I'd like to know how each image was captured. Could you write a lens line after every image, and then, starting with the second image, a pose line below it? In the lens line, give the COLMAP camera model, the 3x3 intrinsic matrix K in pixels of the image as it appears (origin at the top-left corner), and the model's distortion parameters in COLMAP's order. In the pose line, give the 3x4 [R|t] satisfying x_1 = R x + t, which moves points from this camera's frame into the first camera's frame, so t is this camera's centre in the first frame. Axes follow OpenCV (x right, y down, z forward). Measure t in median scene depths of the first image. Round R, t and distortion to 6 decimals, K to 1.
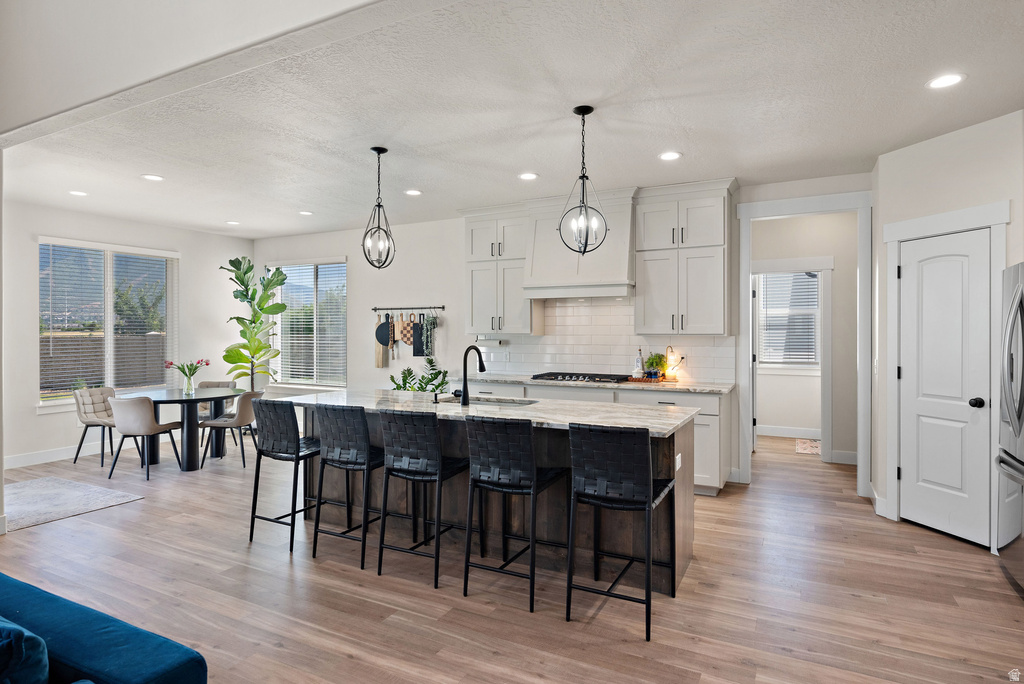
lens RADIAL K [[568.0, 0, 514.3], [0, 568.0, 331.5], [0, 0, 1]] dist [-0.002271, -0.000048]
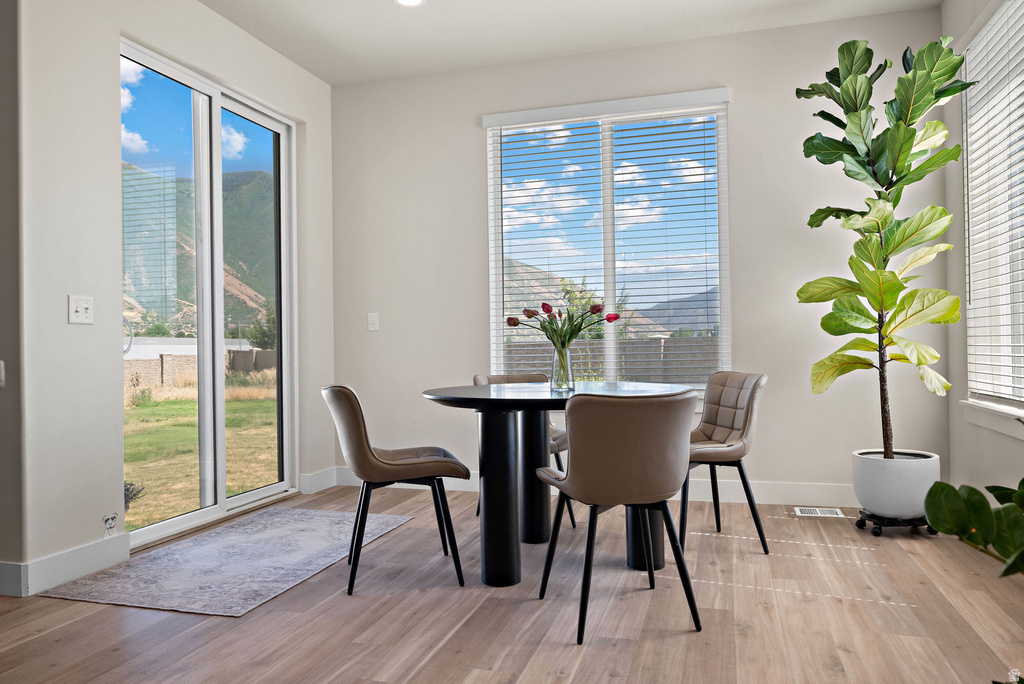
lens RADIAL K [[719.4, 0, 512.0], [0, 719.4, 342.0], [0, 0, 1]] dist [-0.002240, -0.001811]
pose [[0.189409, -0.009925, -0.981848, -0.085125], [0.014326, 0.999870, -0.007344, 0.087334], [0.981794, -0.012675, 0.189526, 0.966890]]
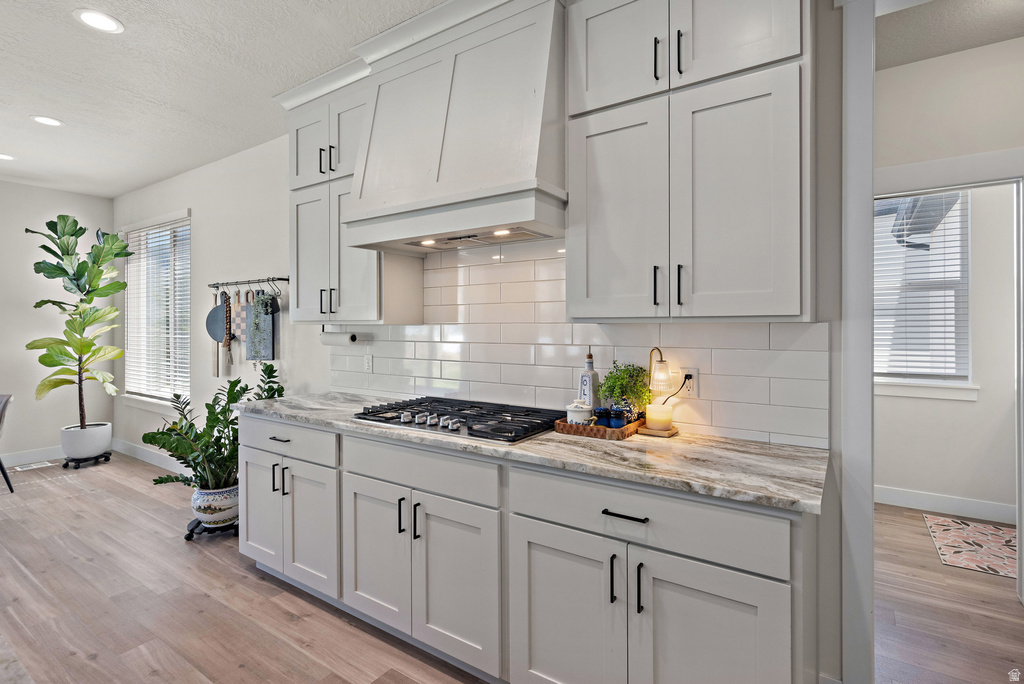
lens RADIAL K [[506.9, 0, 509.7], [0, 506.9, 327.0], [0, 0, 1]] dist [0.001843, 0.000593]
pose [[0.991917, -0.000782, -0.126889, 0.214486], [0.000985, 0.999998, 0.001531, 0.009881], [0.126887, -0.001644, 0.991916, 0.618690]]
